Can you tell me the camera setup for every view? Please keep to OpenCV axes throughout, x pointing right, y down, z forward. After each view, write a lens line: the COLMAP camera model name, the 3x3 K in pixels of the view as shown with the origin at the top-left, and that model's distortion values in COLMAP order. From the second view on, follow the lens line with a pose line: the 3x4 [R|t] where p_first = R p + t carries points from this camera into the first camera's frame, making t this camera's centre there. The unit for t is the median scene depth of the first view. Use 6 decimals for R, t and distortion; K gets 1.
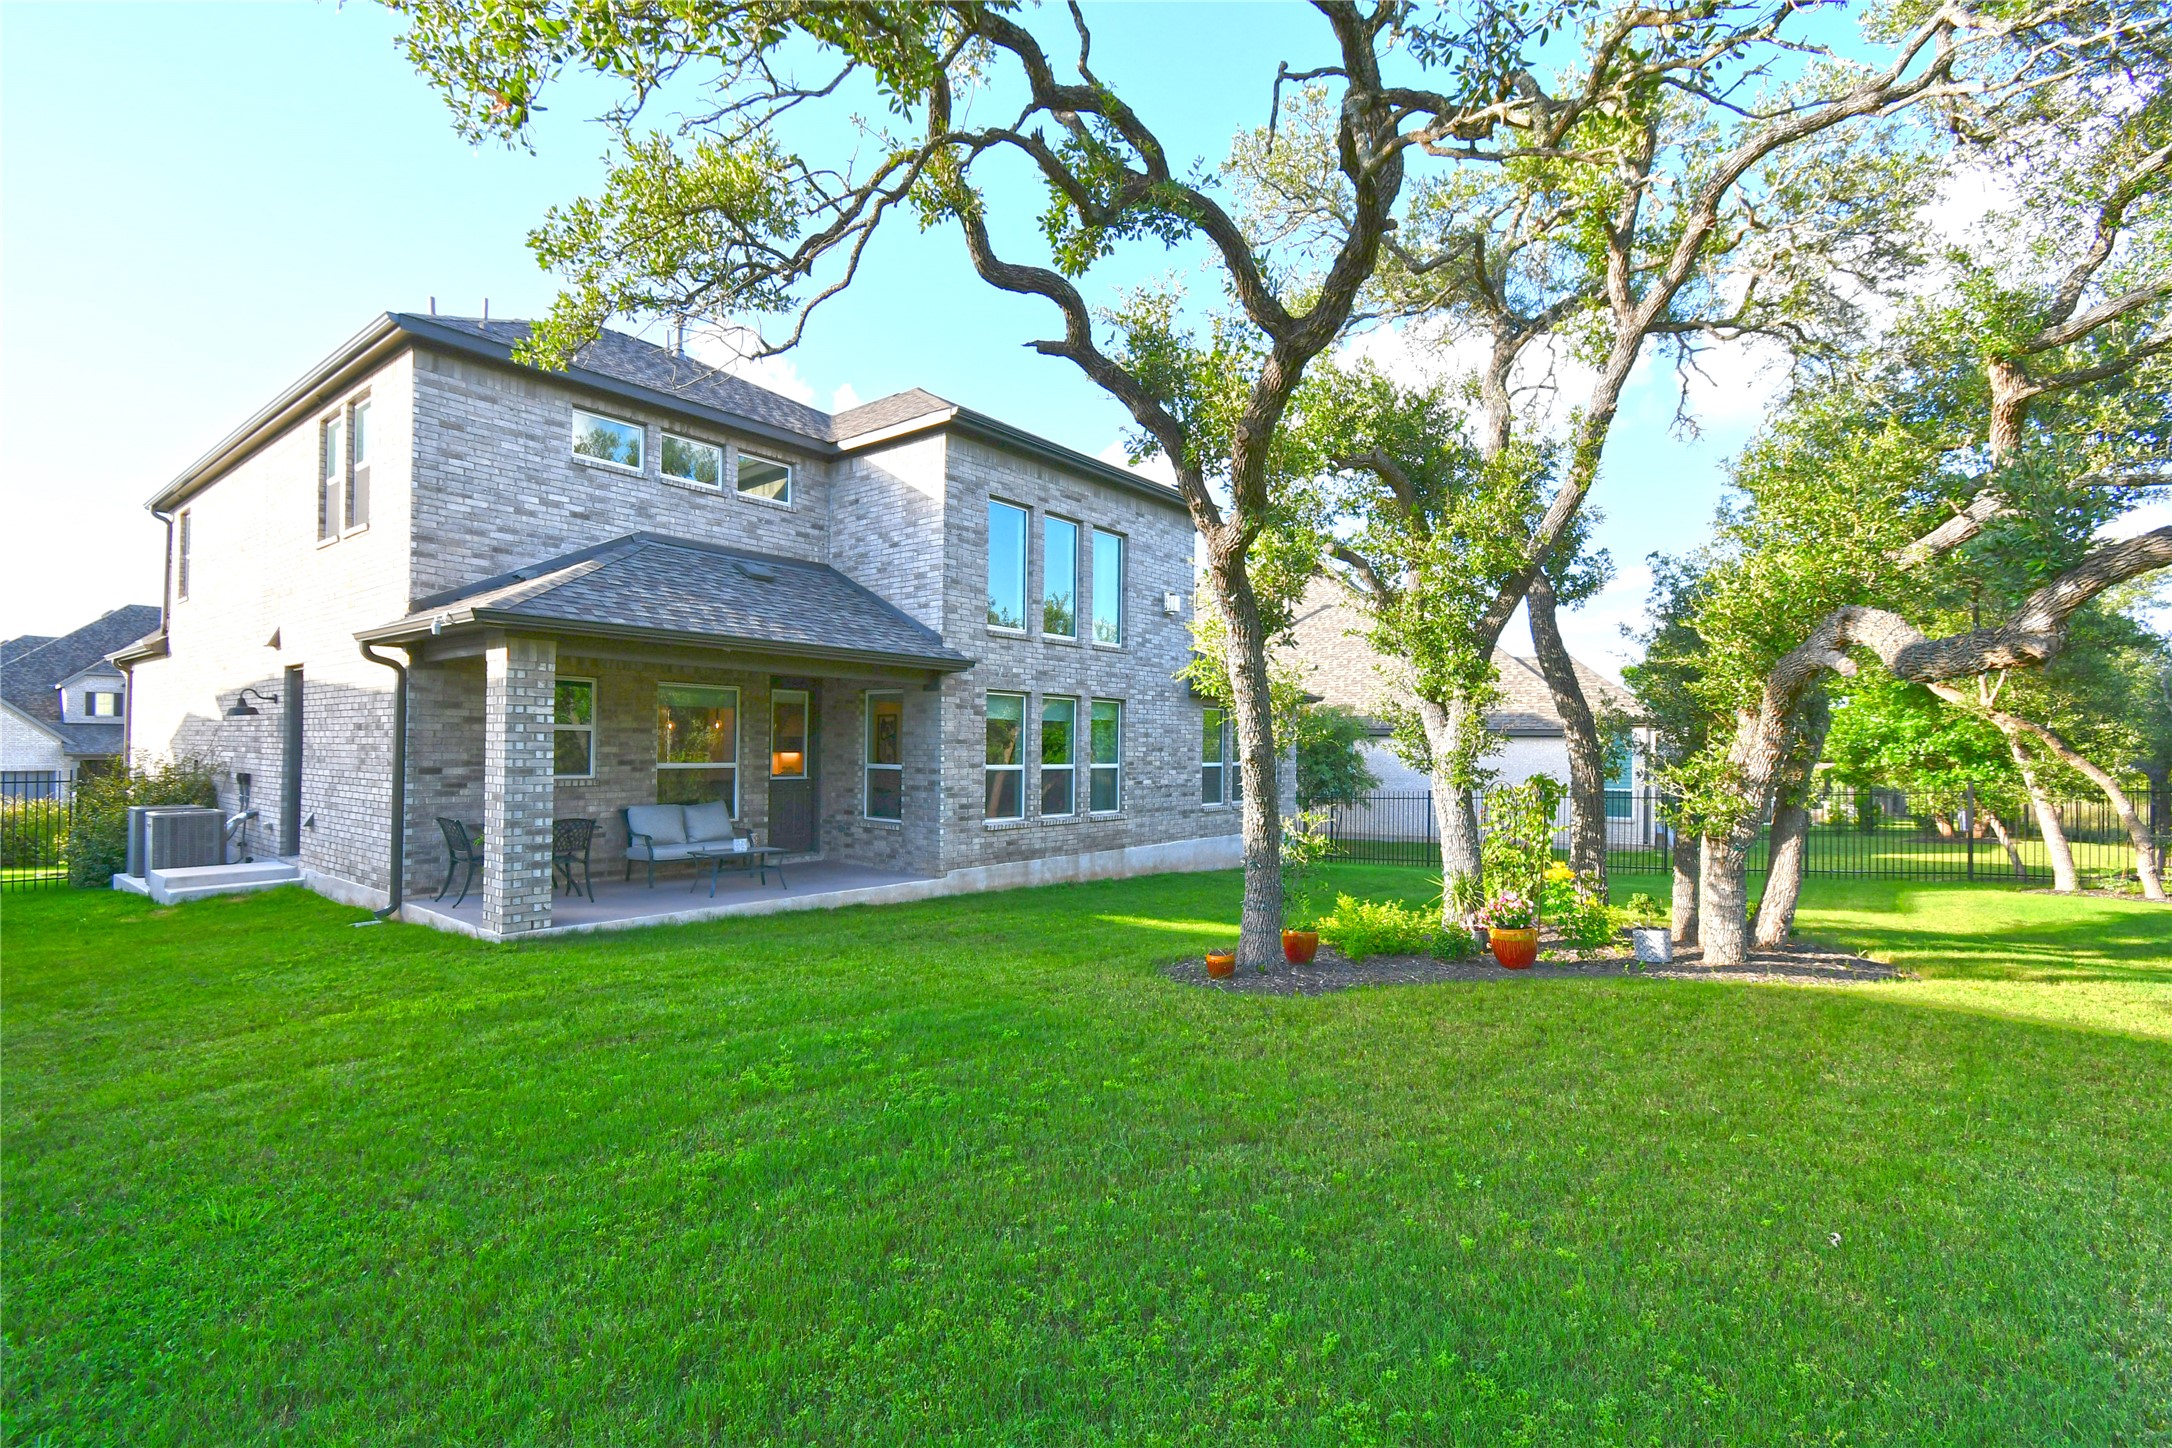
lens RADIAL K [[944.4, 0, 1078.2], [0, 944.4, 722.2], [0, 0, 1]] dist [-0.001621, -0.000327]
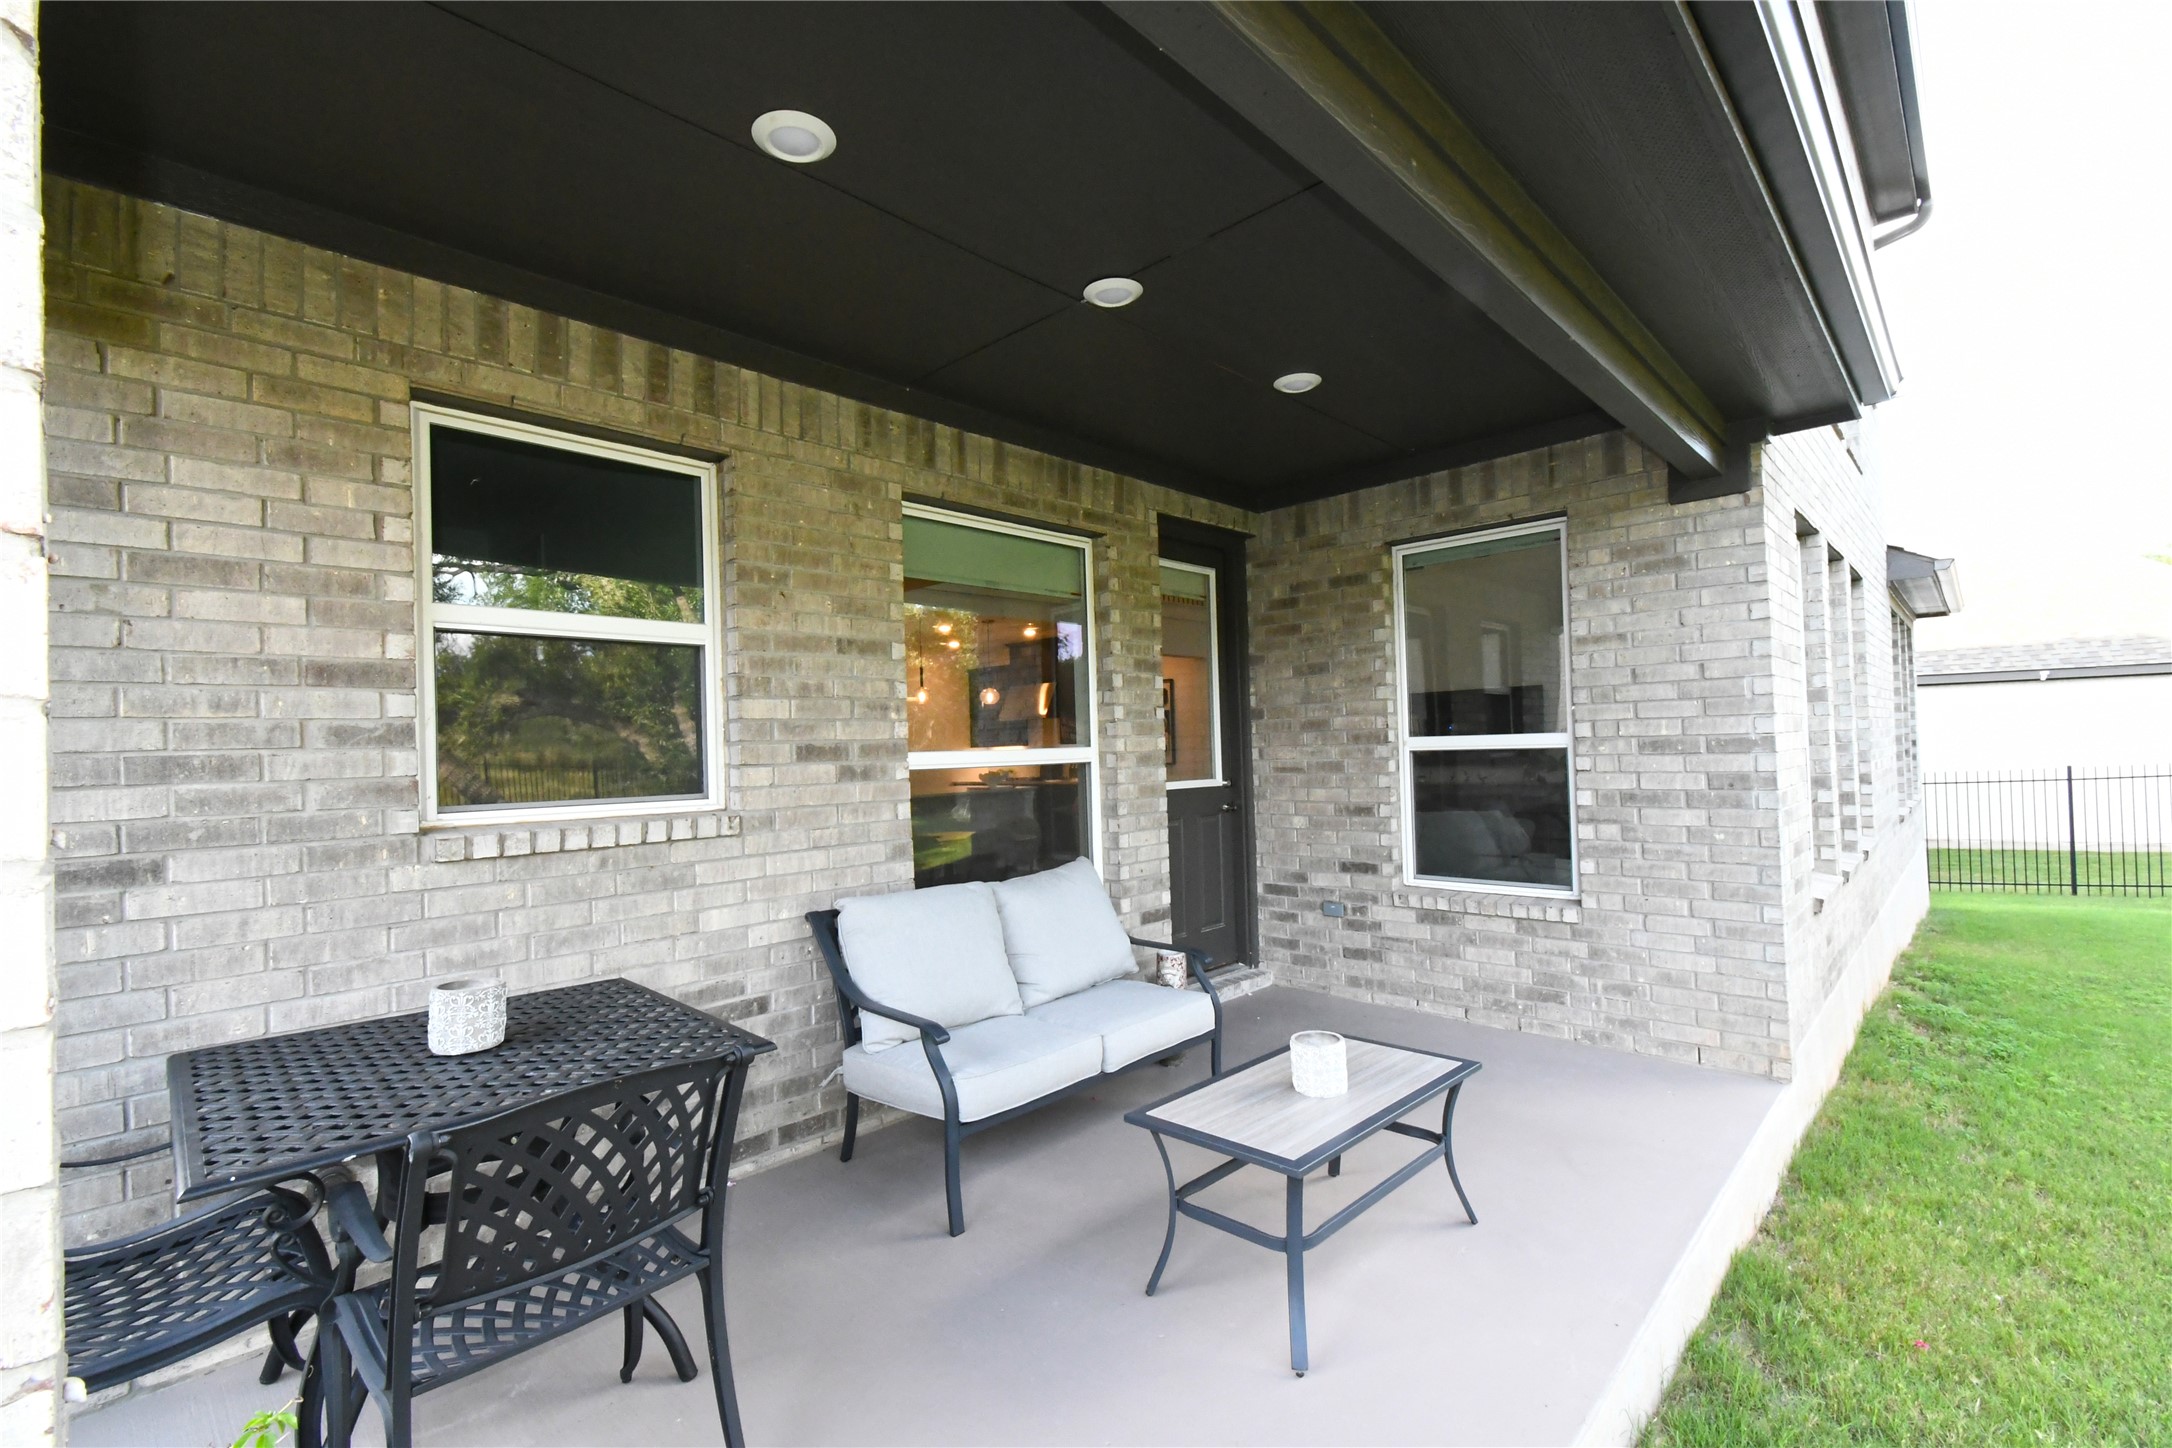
lens RADIAL K [[944.4, 0, 1078.2], [0, 944.4, 722.2], [0, 0, 1]] dist [-0.001621, -0.000327]
pose [[0.993965, -0.045907, -0.099634, -0.348744], [0.045909, 0.998943, -0.002273, 0.035786], [0.099633, -0.002315, 0.995022, 0.673611]]
